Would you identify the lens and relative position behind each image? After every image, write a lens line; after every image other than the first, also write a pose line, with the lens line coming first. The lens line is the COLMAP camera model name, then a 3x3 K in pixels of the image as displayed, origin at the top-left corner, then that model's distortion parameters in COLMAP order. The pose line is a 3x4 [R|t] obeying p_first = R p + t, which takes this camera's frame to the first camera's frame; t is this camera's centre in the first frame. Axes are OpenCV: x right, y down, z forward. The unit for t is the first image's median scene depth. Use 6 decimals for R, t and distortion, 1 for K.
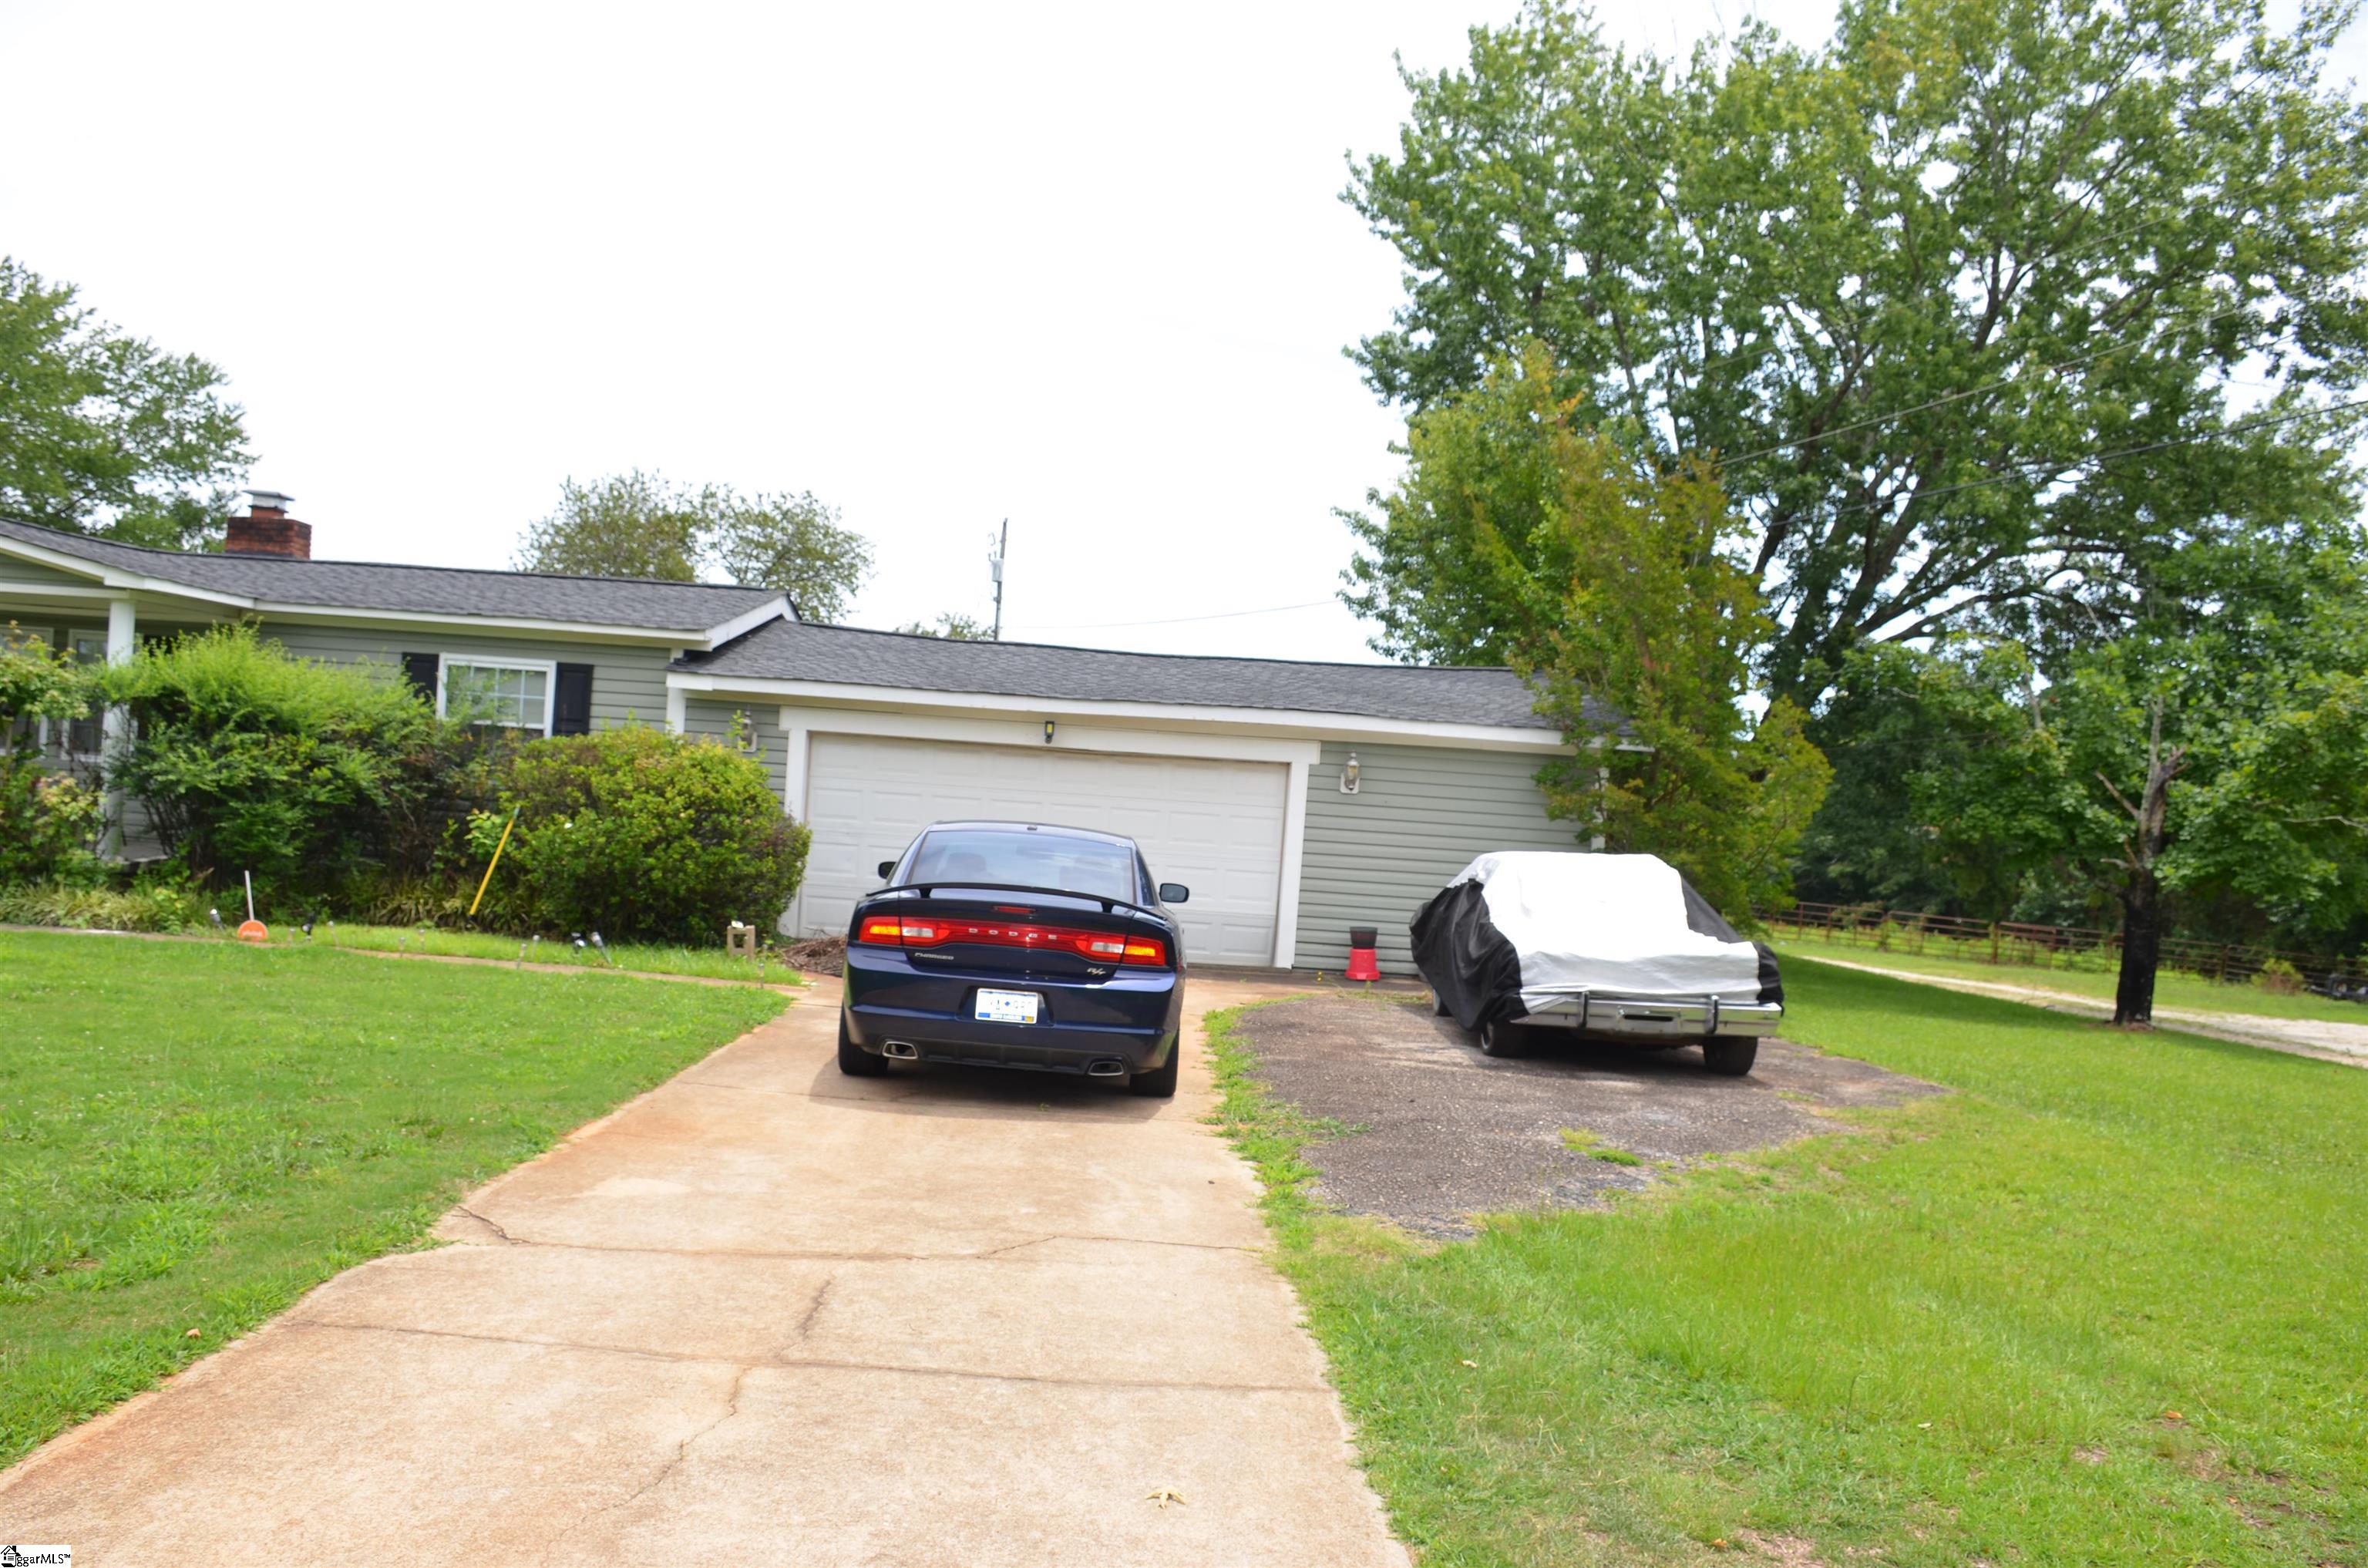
lens RADIAL K [[1870.6, 0, 1170.5], [0, 1870.6, 798.7], [0, 0, 1]] dist [-0.145439, 0.113831]
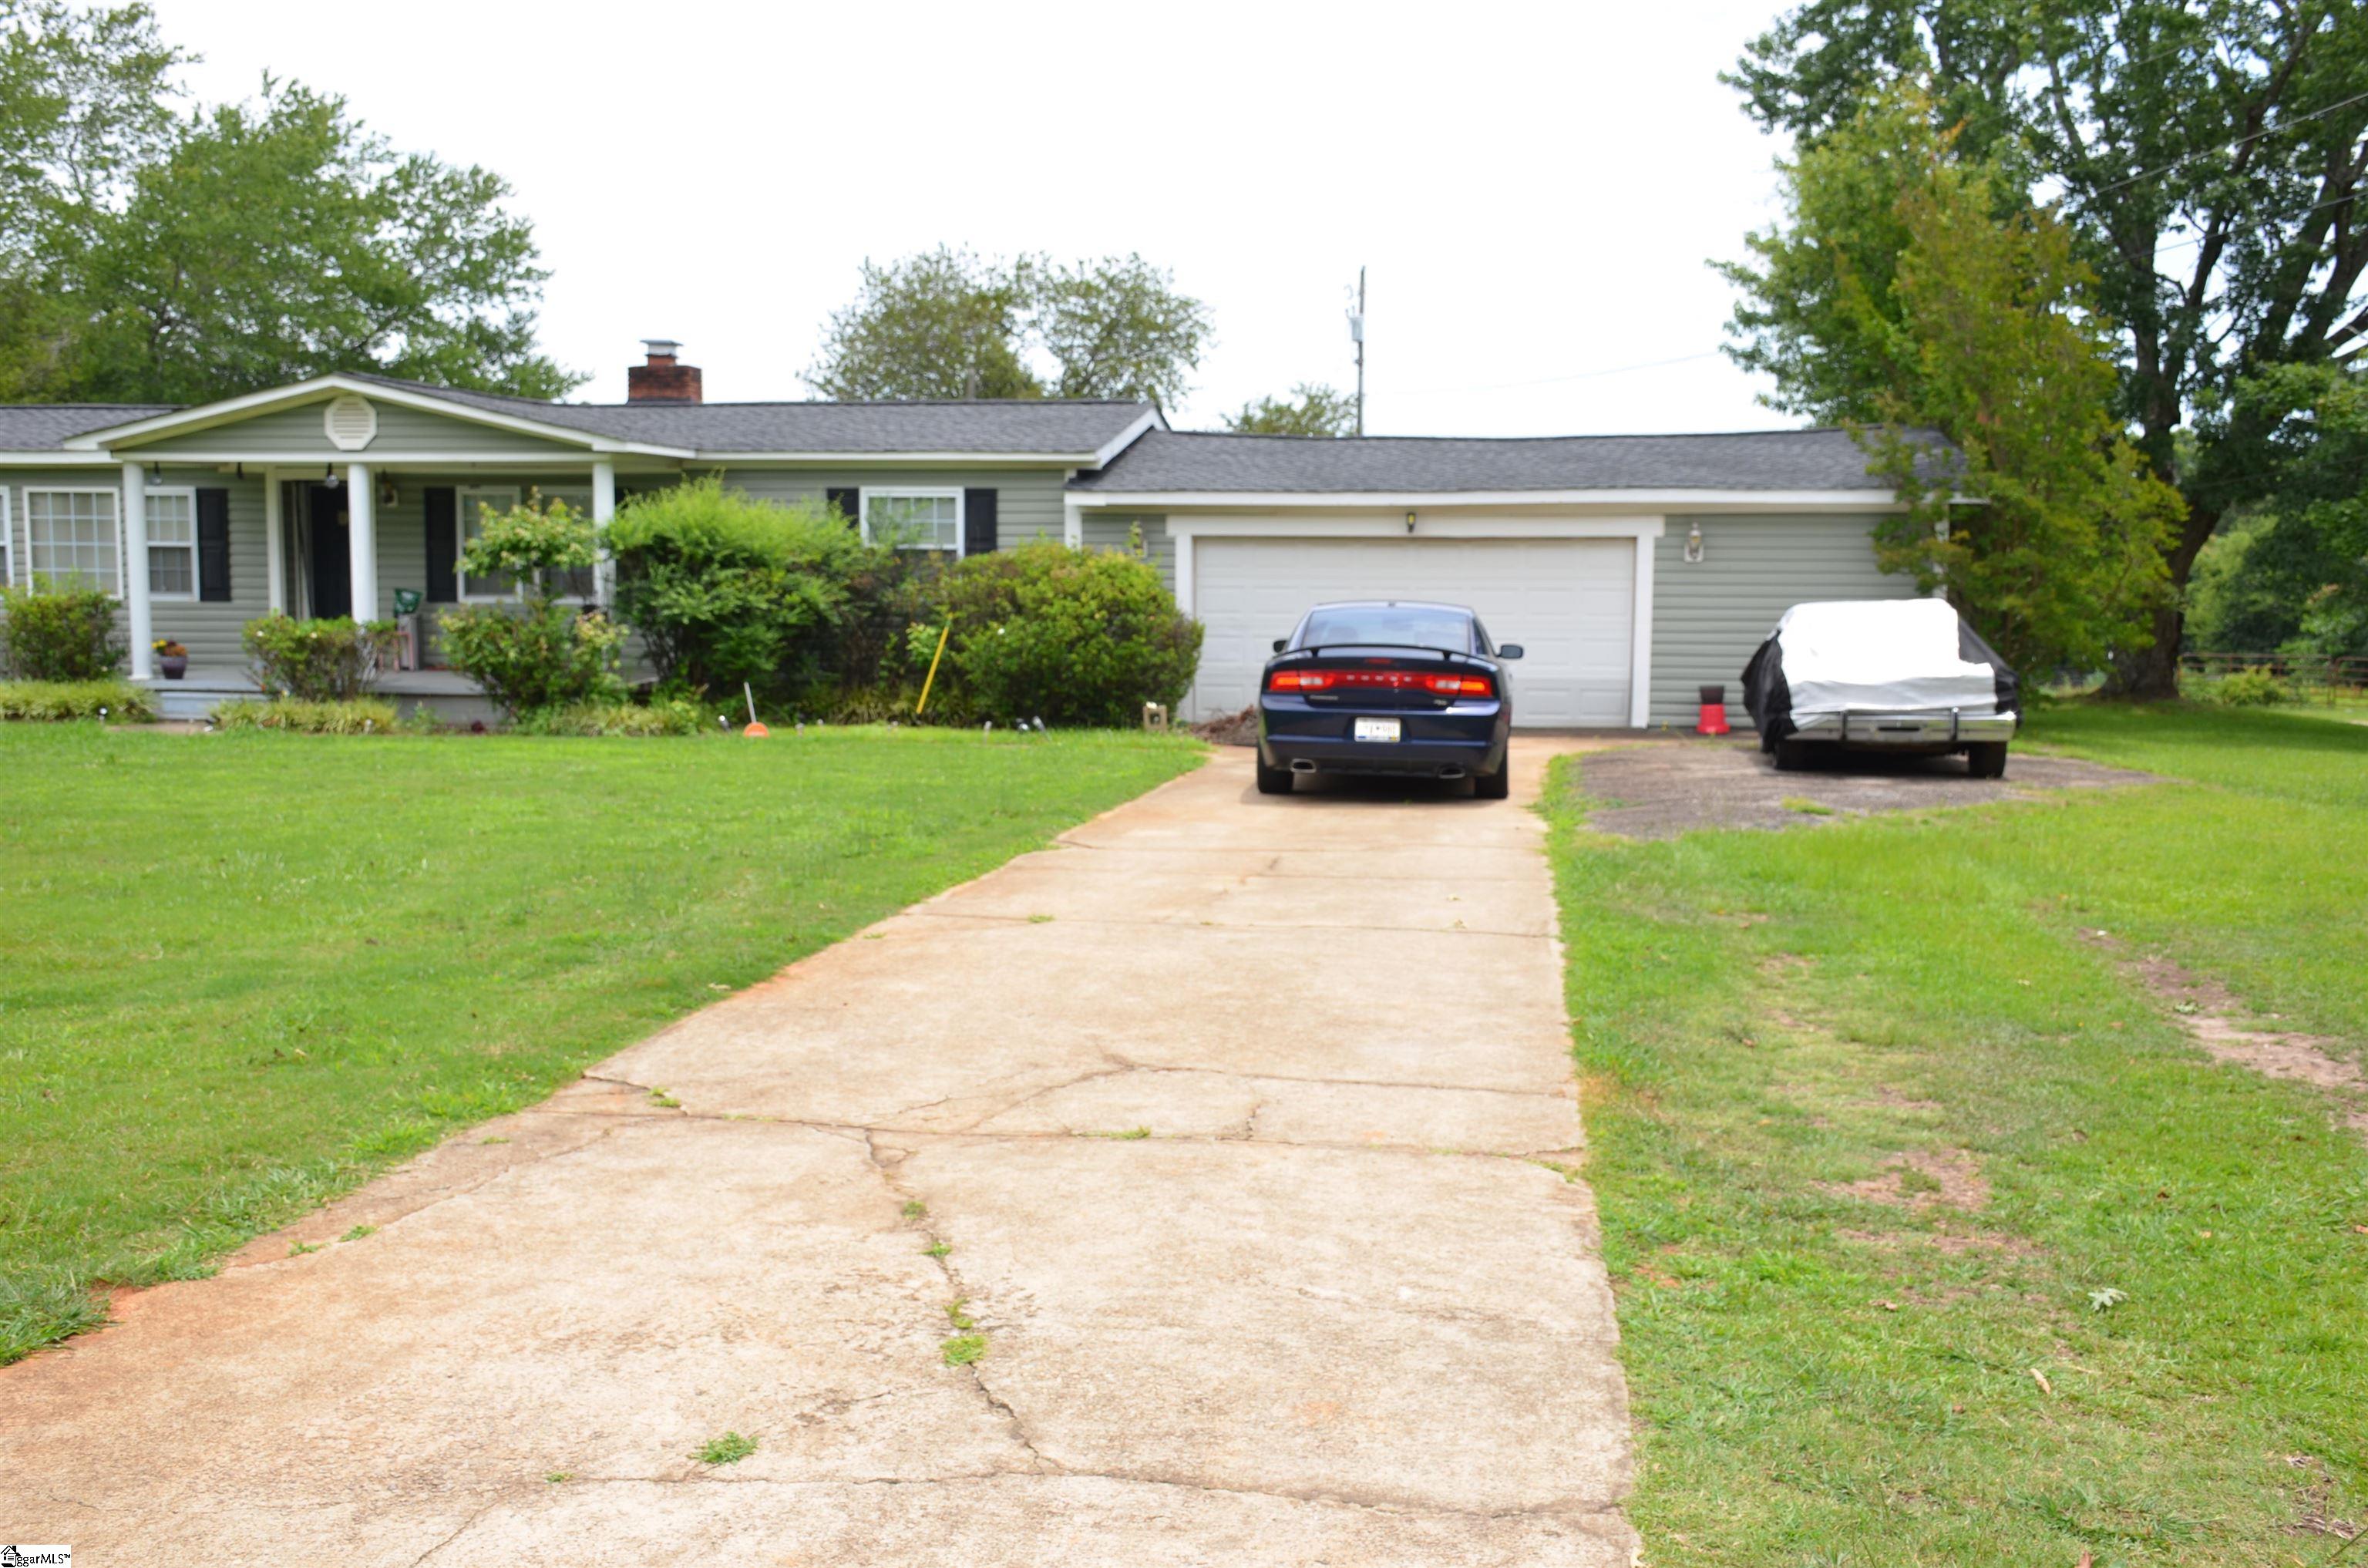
lens RADIAL K [[2396.8, 0, 1161.3], [0, 2396.8, 765.6], [0, 0, 1]] dist [0.012762, 0.000000]
pose [[0.981843, -0.047529, -0.183644, 0.044051], [0.060488, 0.996010, 0.065614, 0.005233], [0.179792, -0.075531, 0.980801, -0.426858]]
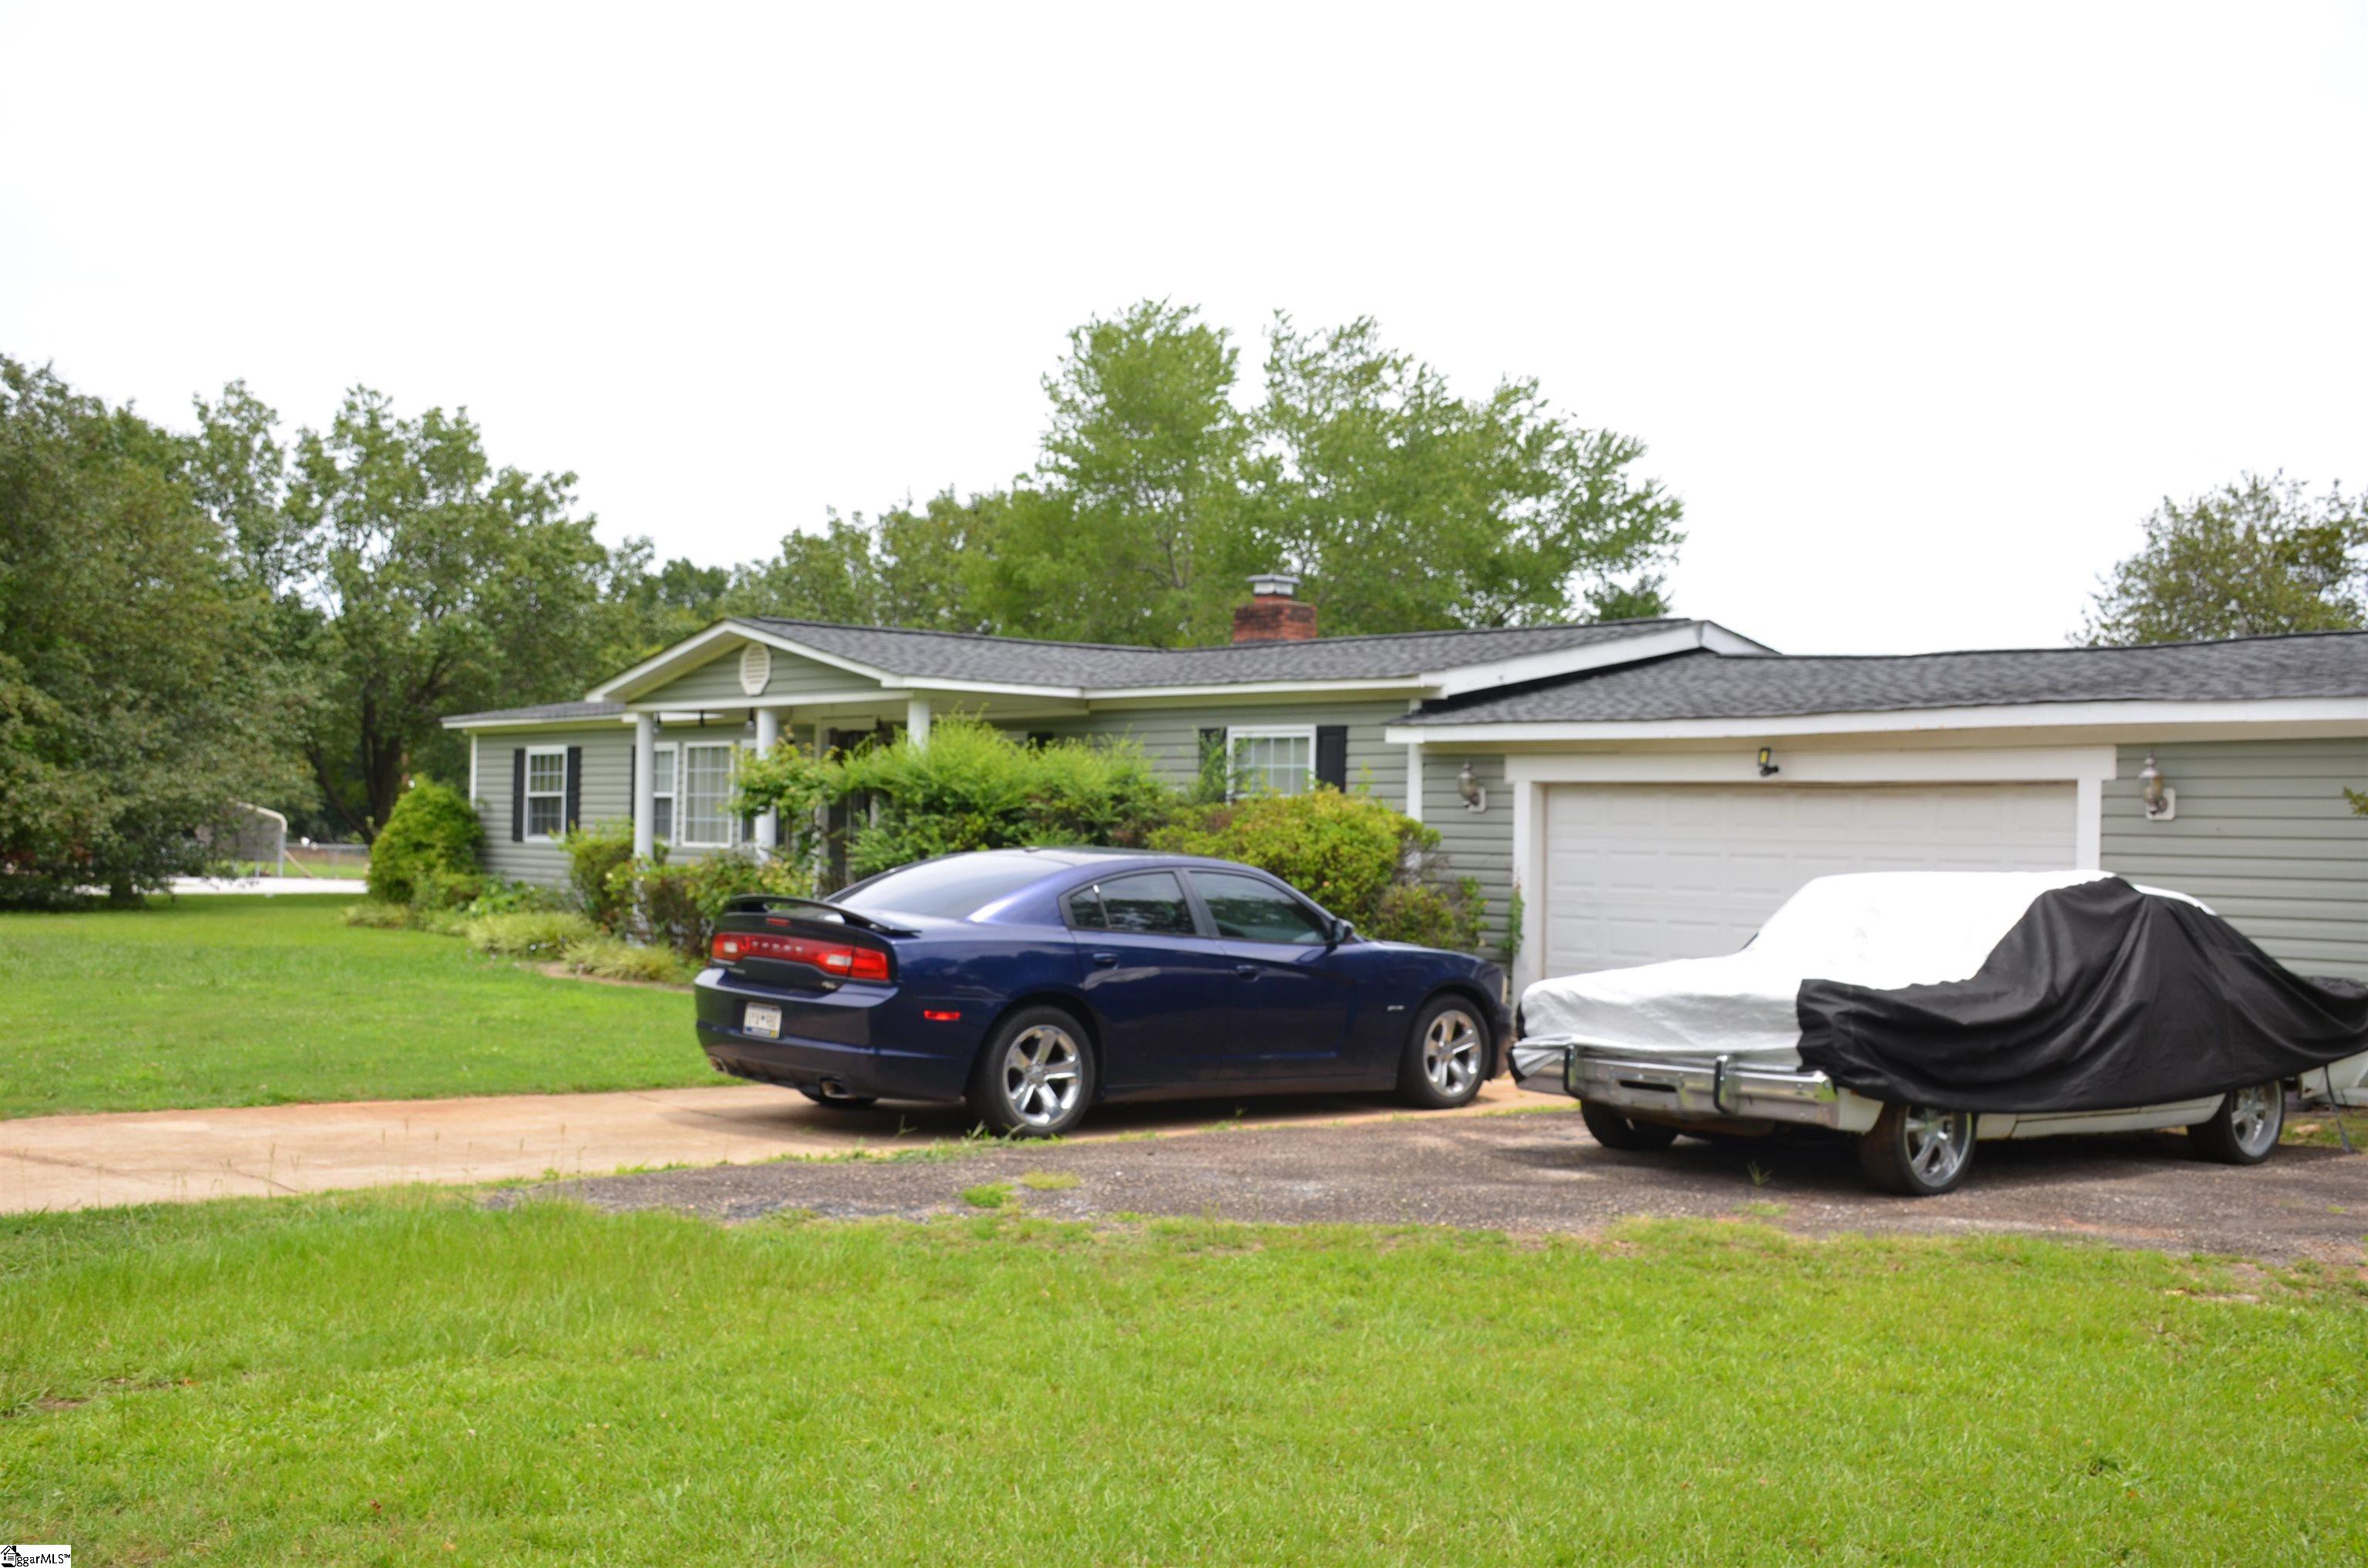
lens RADIAL K [[2396.8, 0, 1176.6], [0, 2396.8, 782.7], [0, 0, 1]] dist [0.012762, 0.000000]
pose [[0.636452, -0.069438, -0.768184, 0.548944], [0.013839, 0.996807, -0.078638, 0.047976], [0.771192, 0.039419, 0.635381, 0.194136]]
